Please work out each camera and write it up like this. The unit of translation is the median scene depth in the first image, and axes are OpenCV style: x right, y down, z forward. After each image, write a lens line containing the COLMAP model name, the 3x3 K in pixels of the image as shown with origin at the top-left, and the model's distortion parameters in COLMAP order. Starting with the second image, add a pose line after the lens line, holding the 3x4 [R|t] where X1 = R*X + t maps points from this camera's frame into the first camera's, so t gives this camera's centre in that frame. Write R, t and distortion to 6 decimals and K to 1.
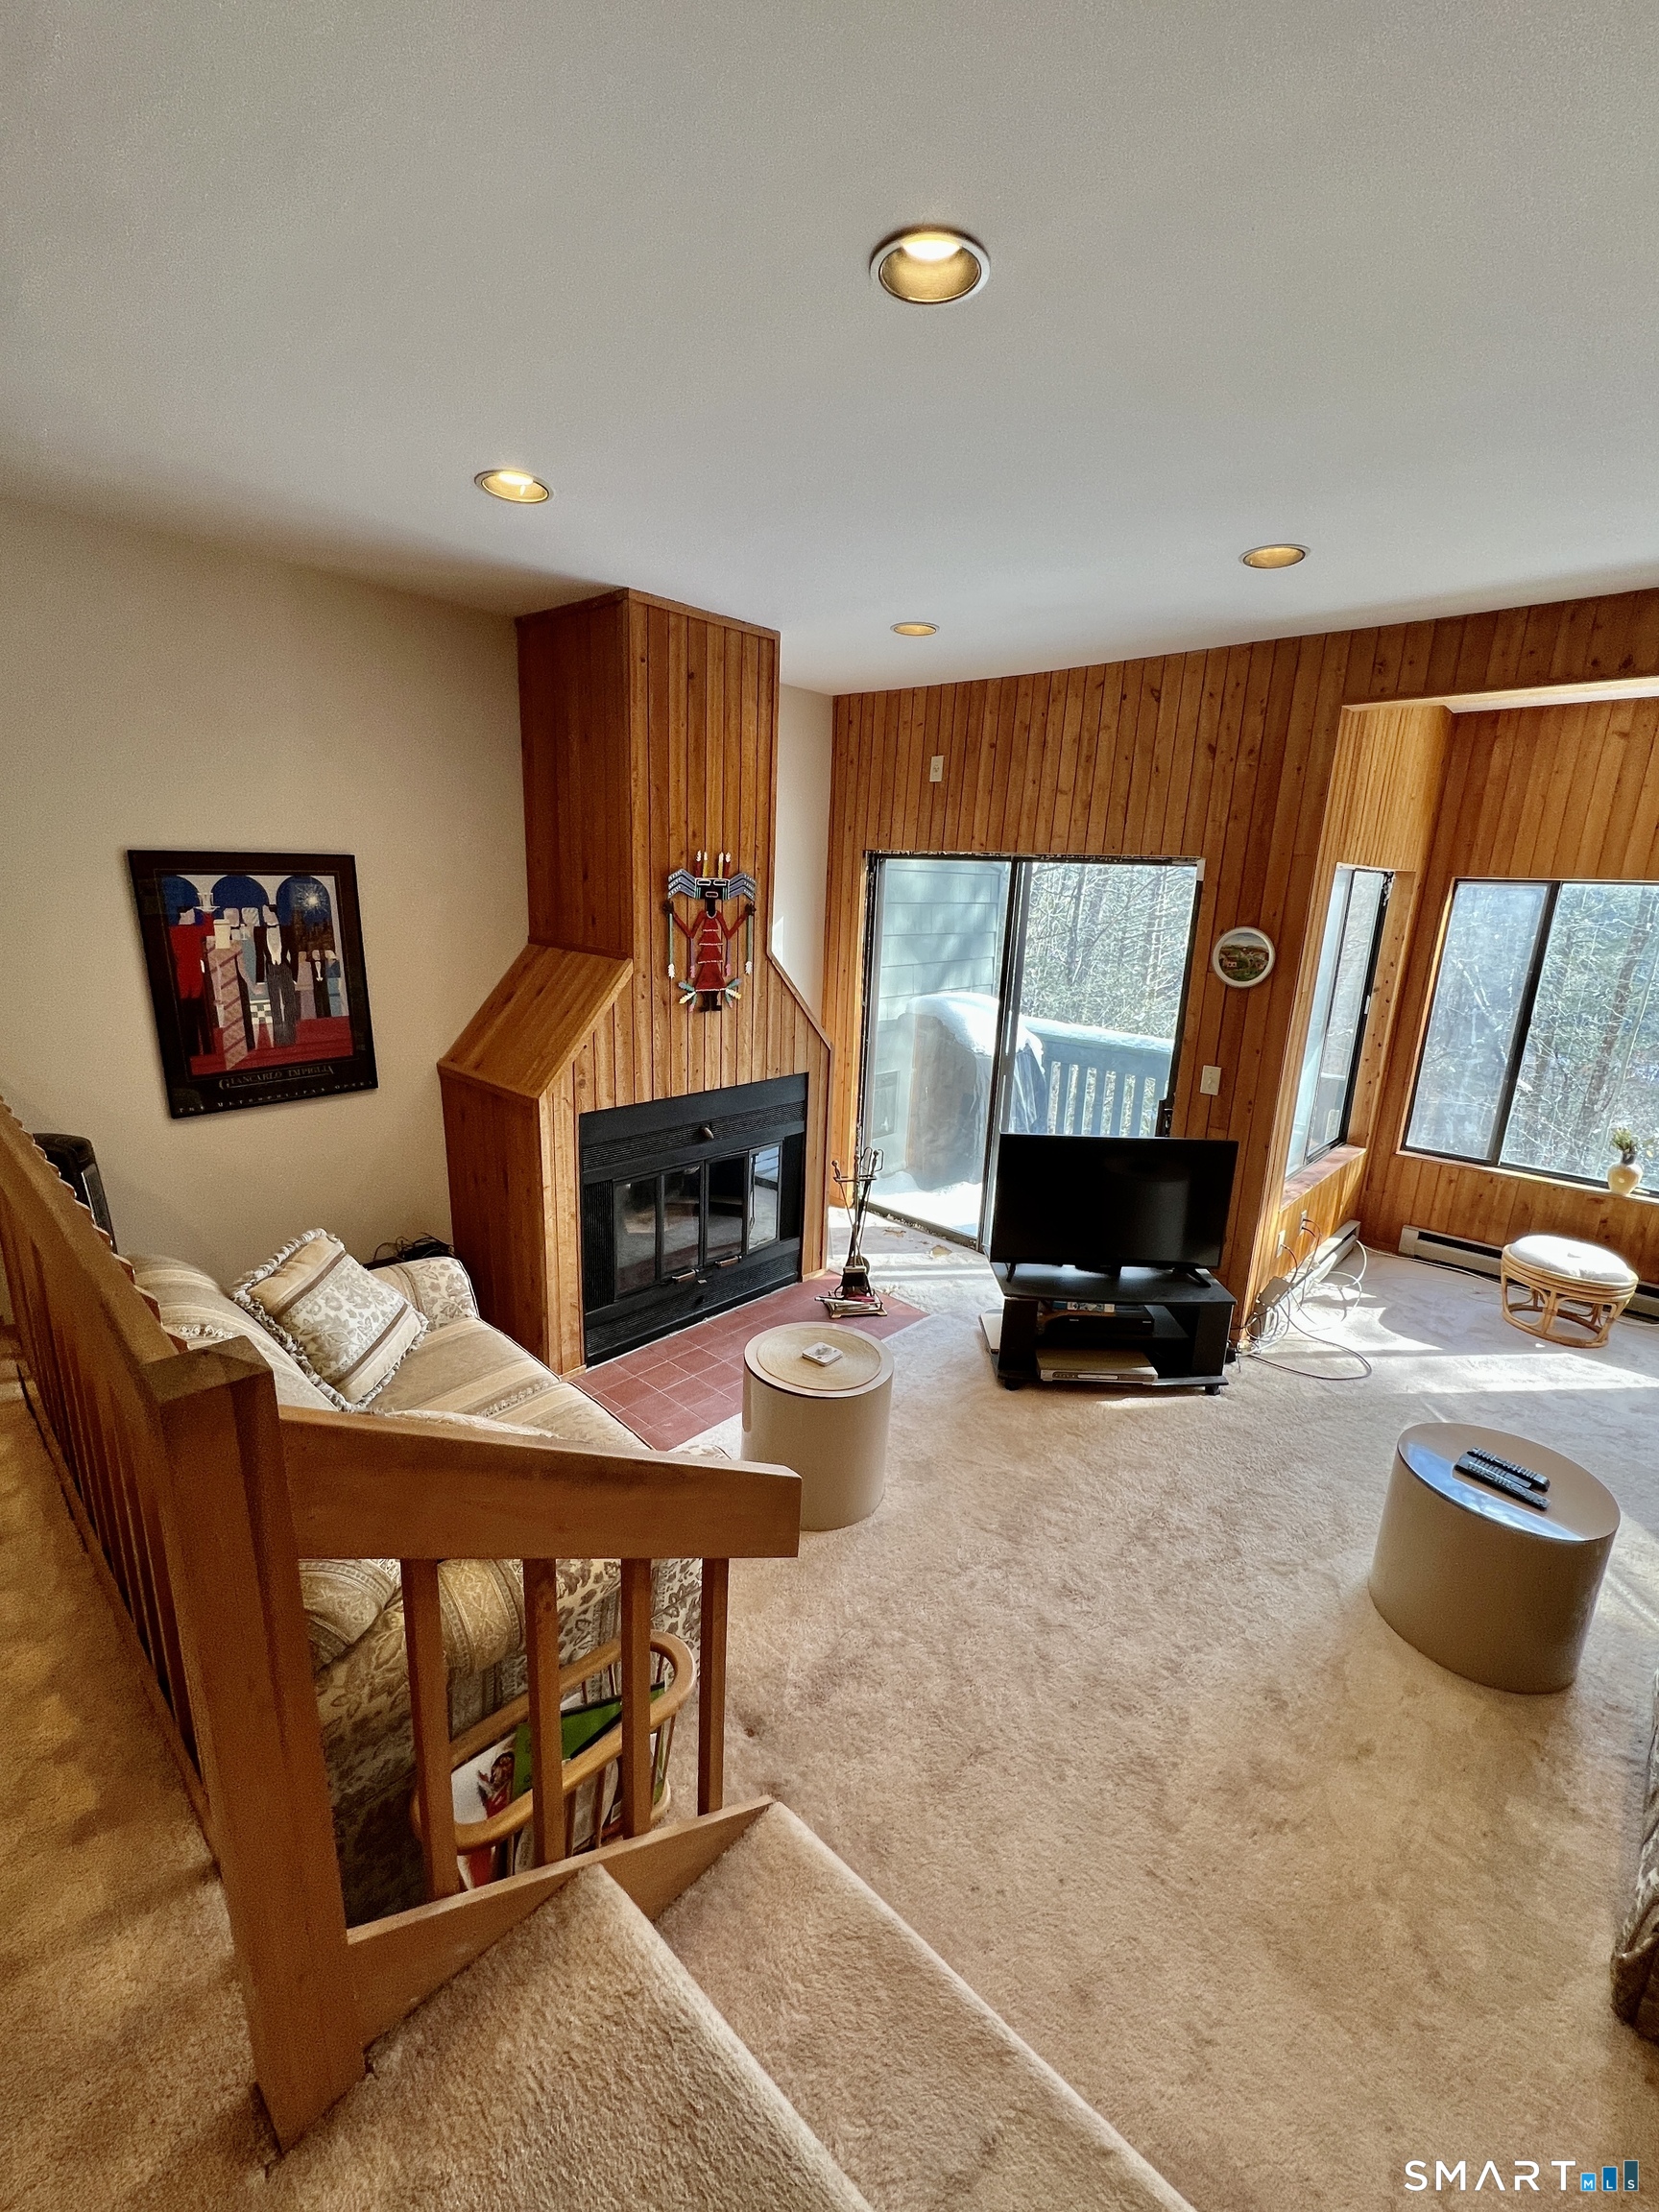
lens RADIAL K [[901.6, 0, 832.2], [0, 901.6, 1109.5], [0, 0, 1]] dist [-0.000405, -0.000021]
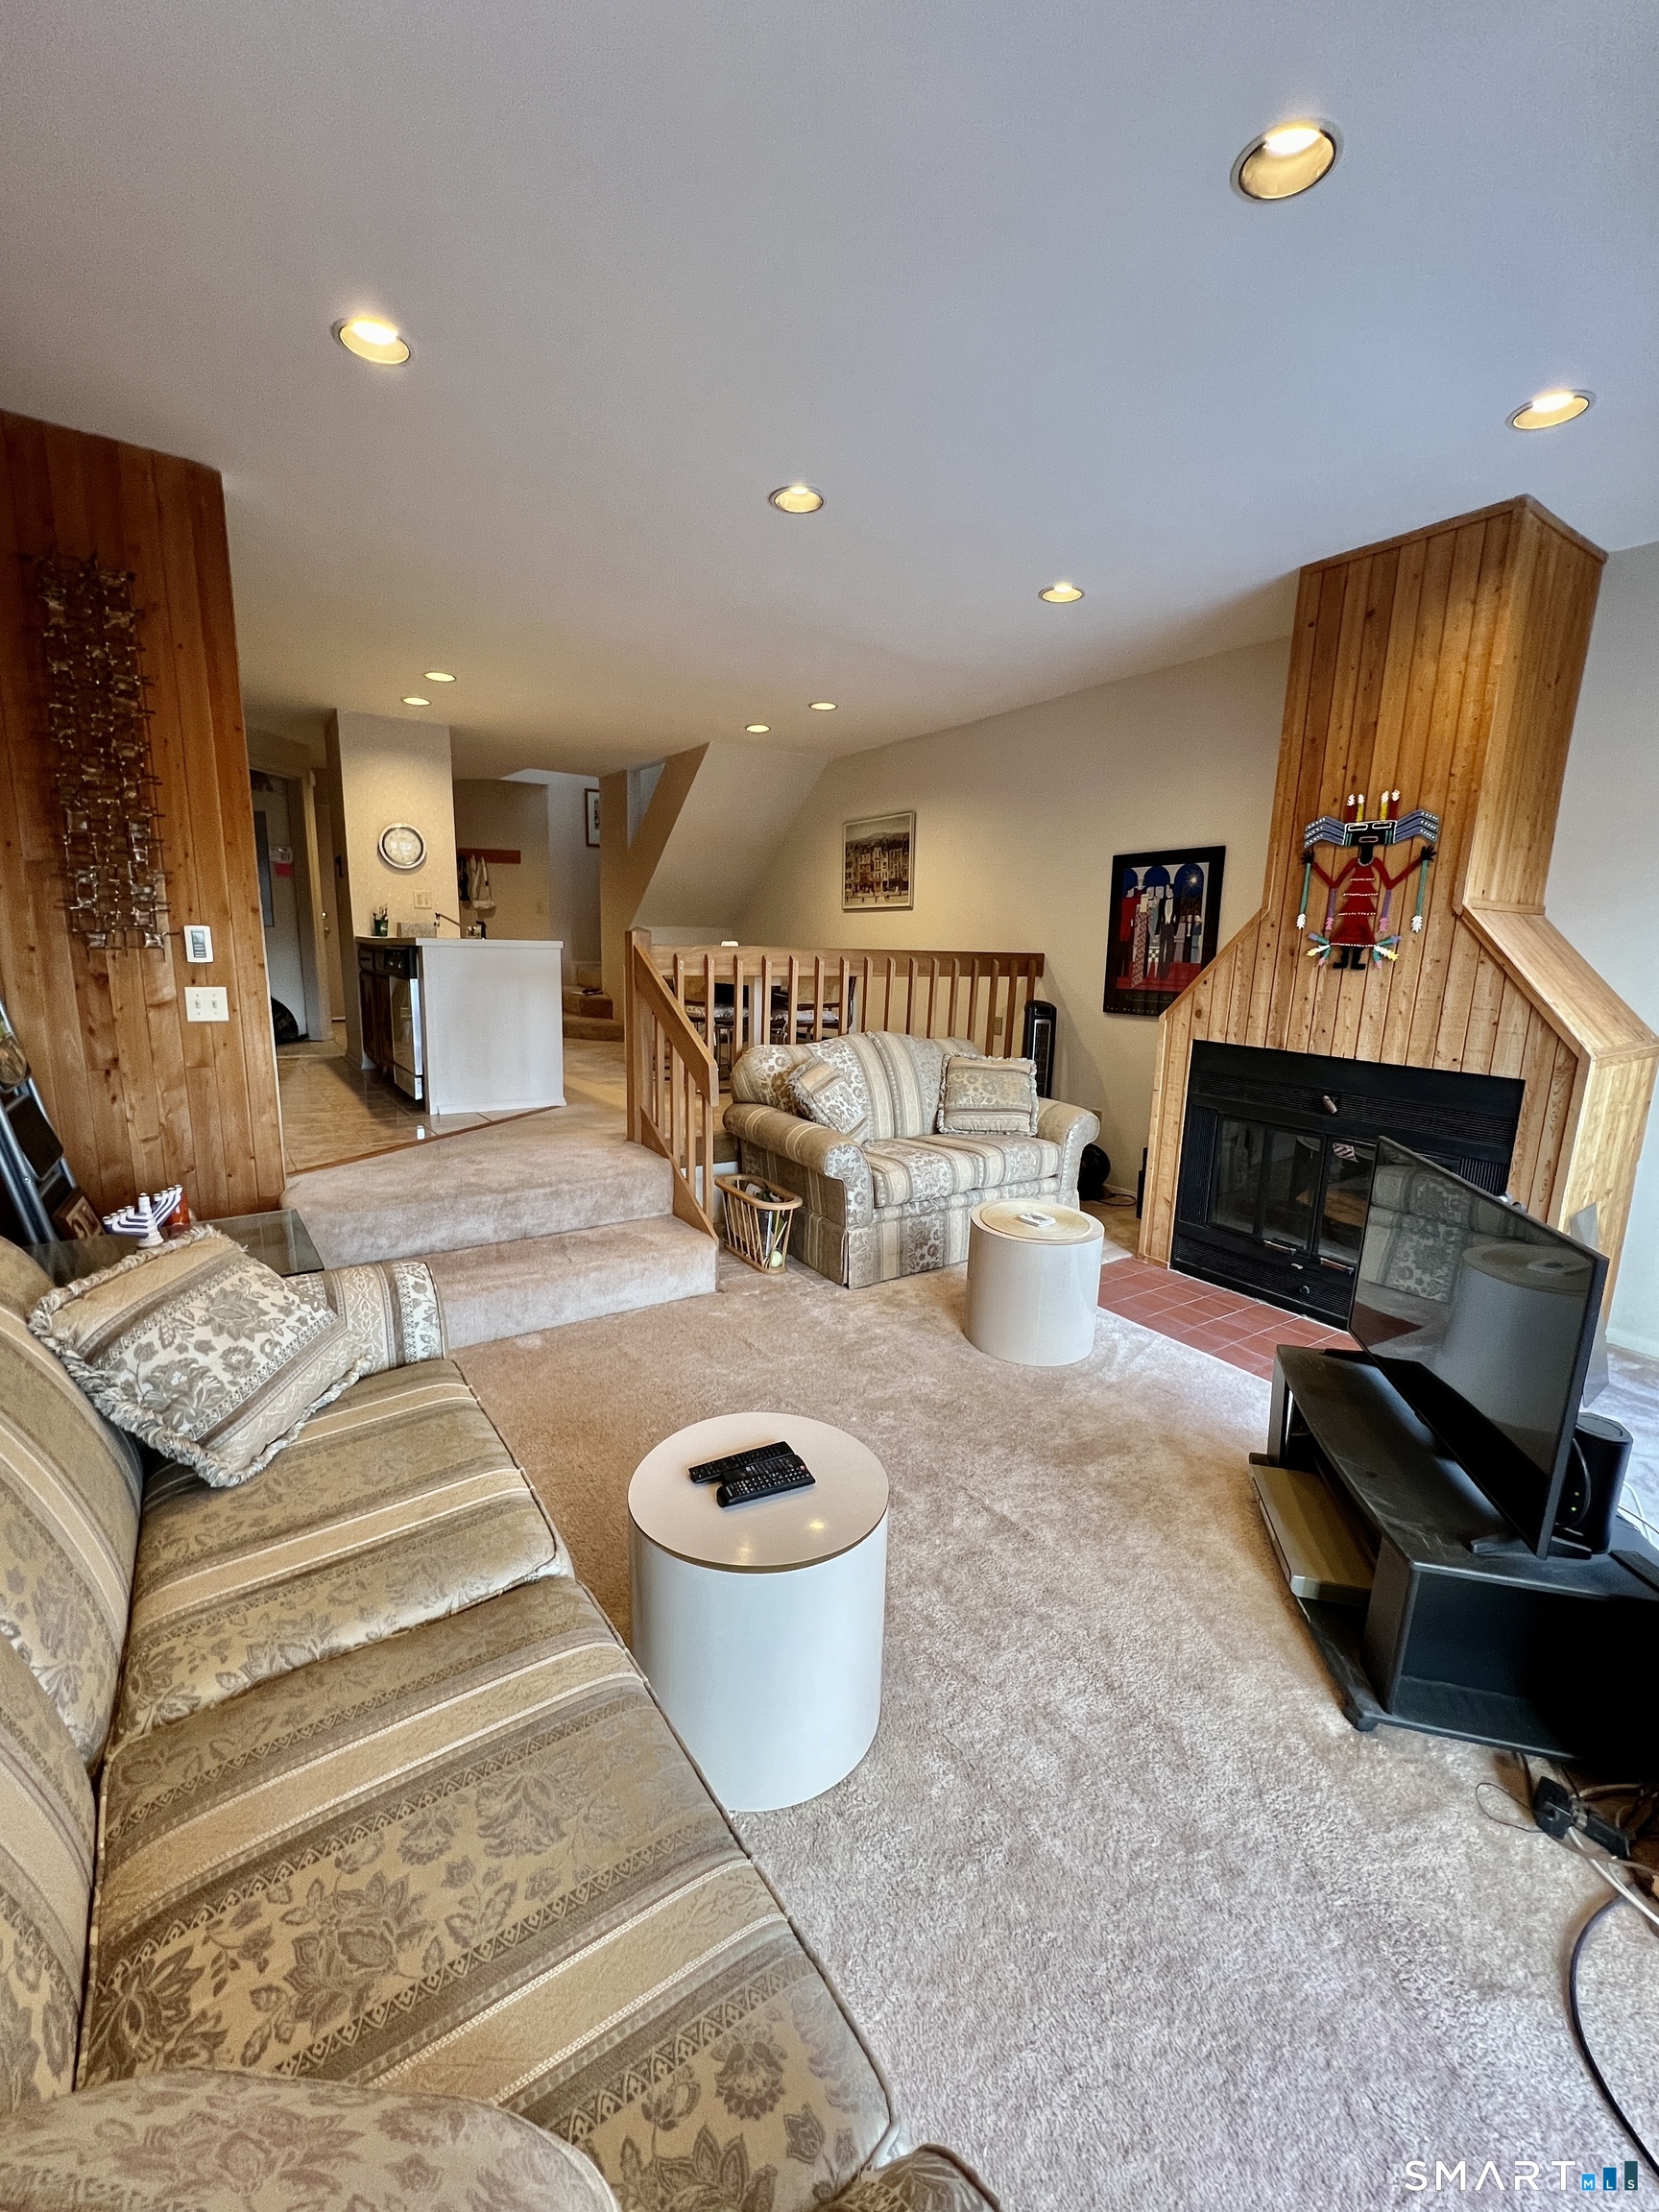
lens RADIAL K [[901.6, 0, 819.2], [0, 901.6, 1107.8], [0, 0, 1]] dist [-0.000405, -0.000021]
pose [[-0.222558, 0.144411, -0.964165, 0.906744], [-0.273438, 0.940027, 0.203913, -0.016276], [0.935788, 0.309022, -0.169723, 0.712396]]
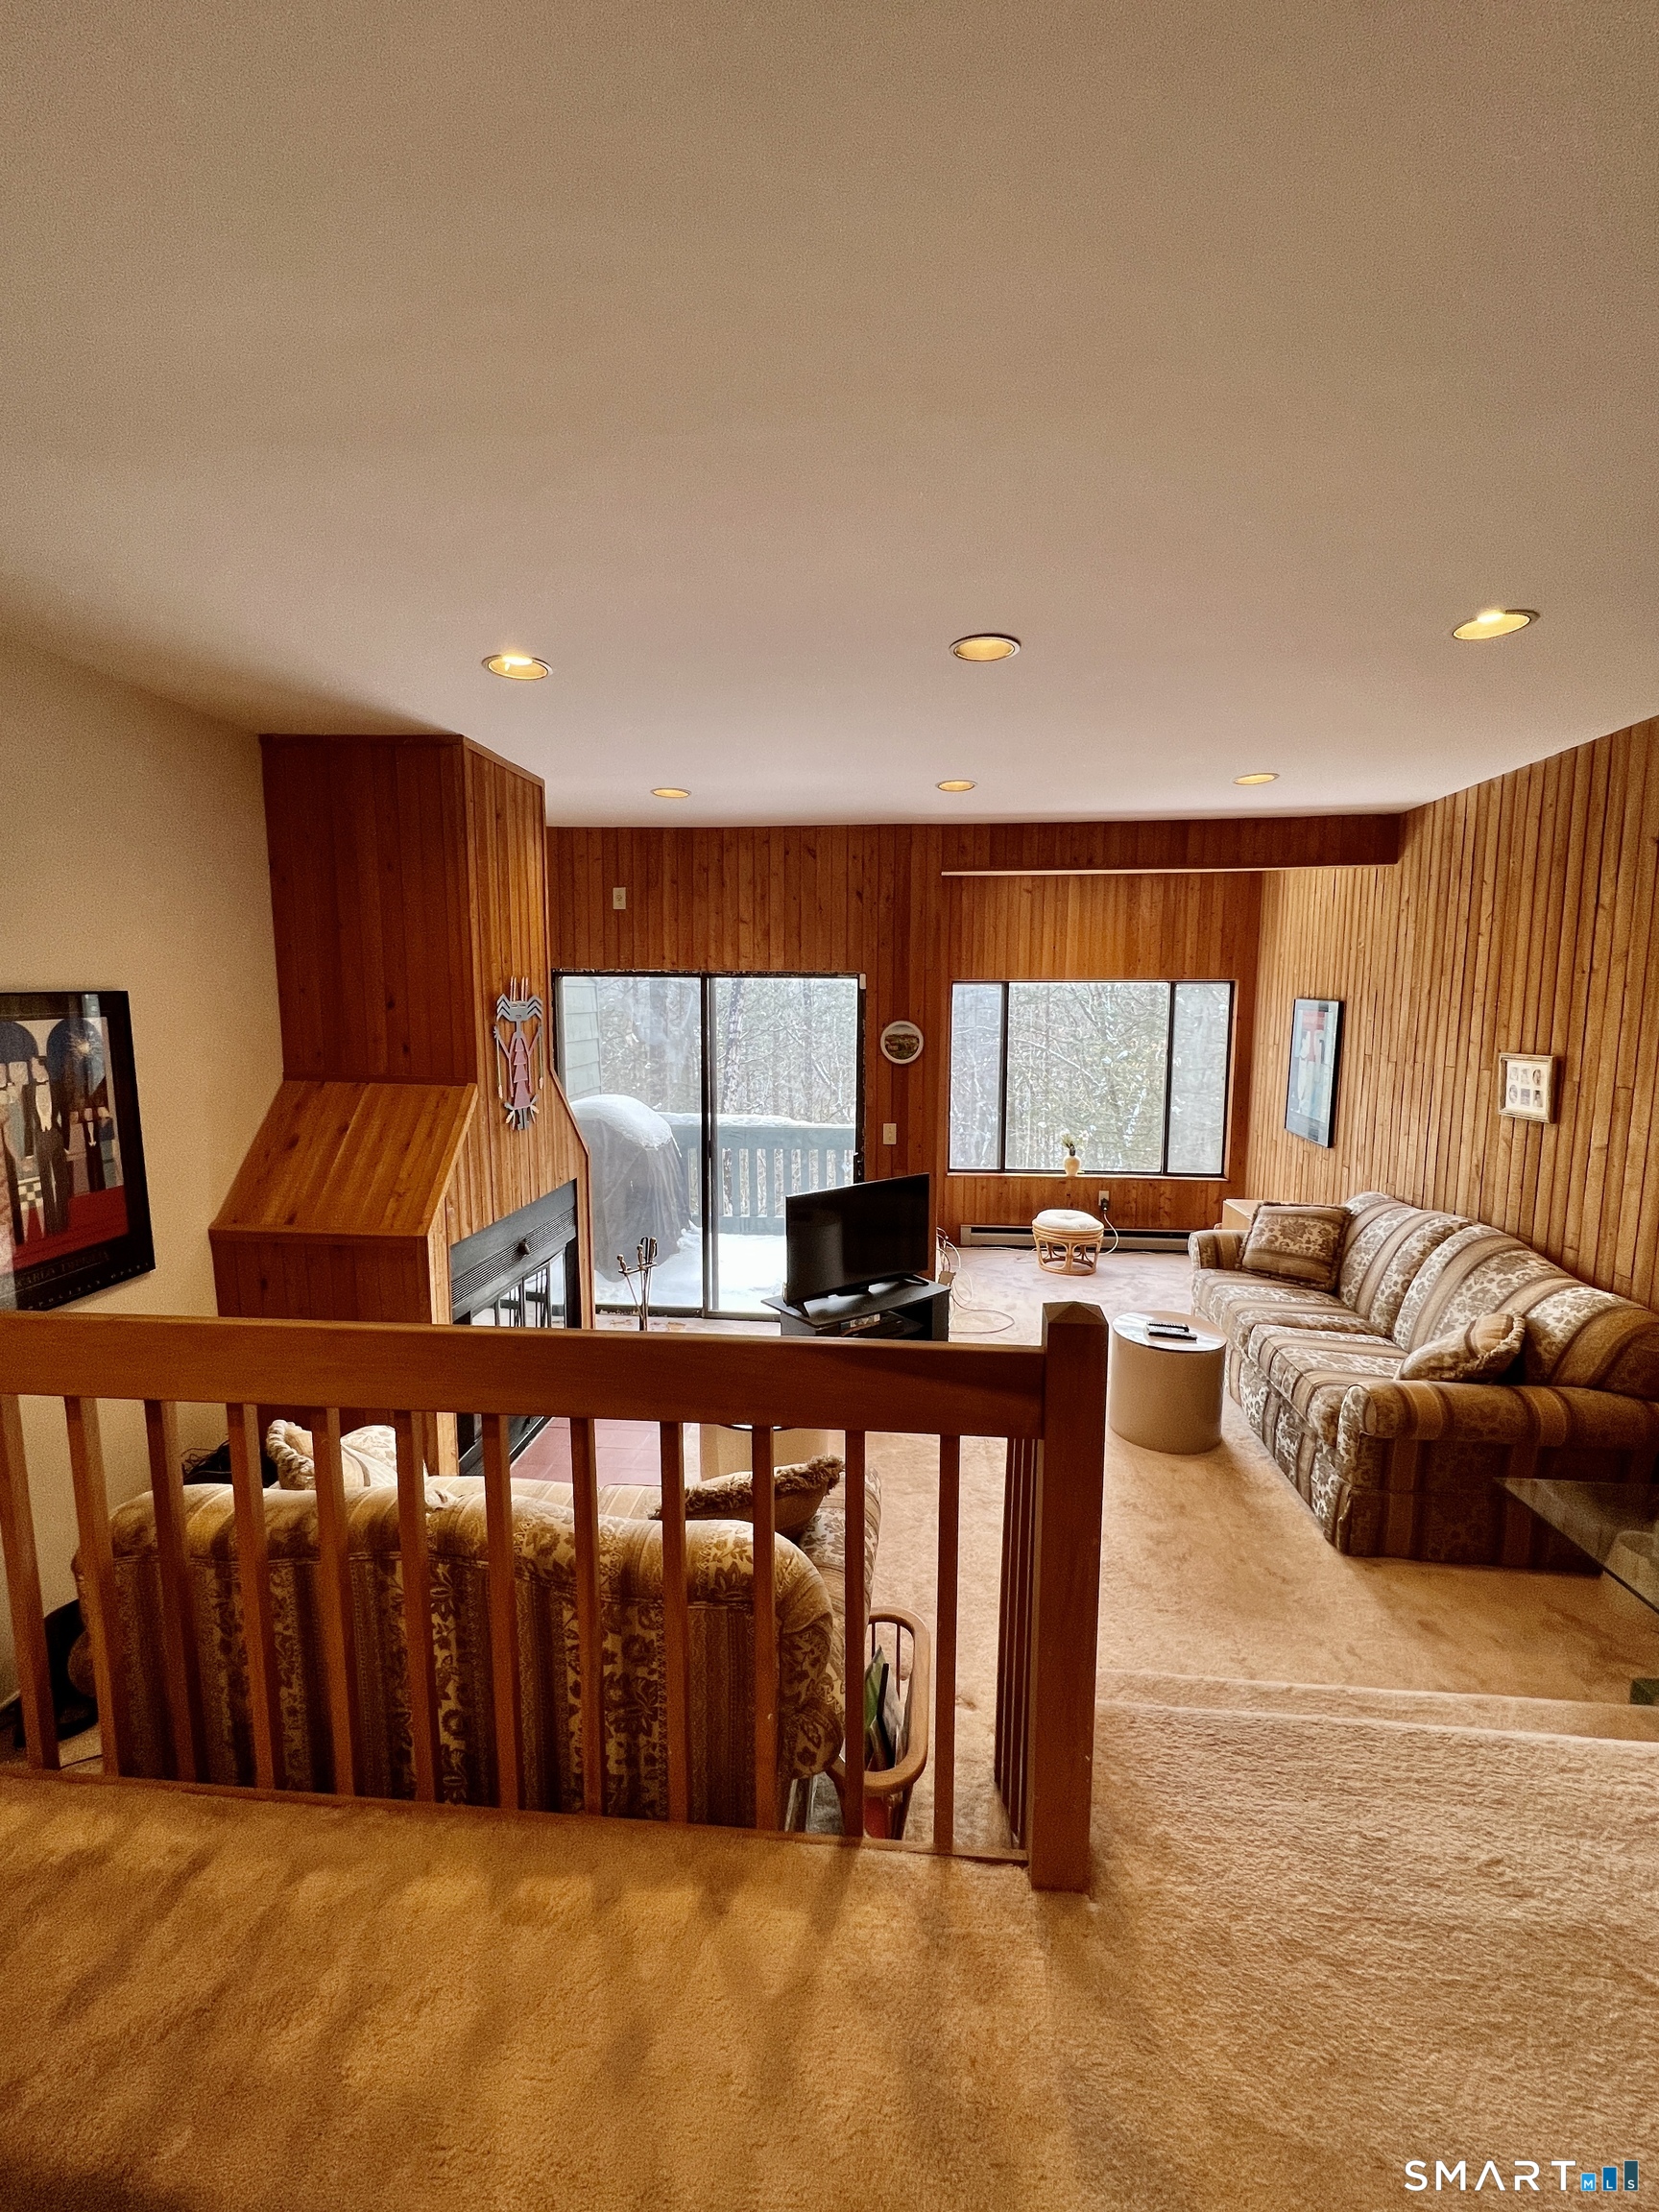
lens RADIAL K [[901.6, 0, 826.4], [0, 901.6, 1111.2], [0, 0, 1]] dist [-0.000405, -0.000021]
pose [[0.794665, -0.111652, 0.596692, -0.480640], [0.175000, 0.983345, -0.049060, -0.017547], [-0.581276, 0.143407, 0.800970, -0.025011]]
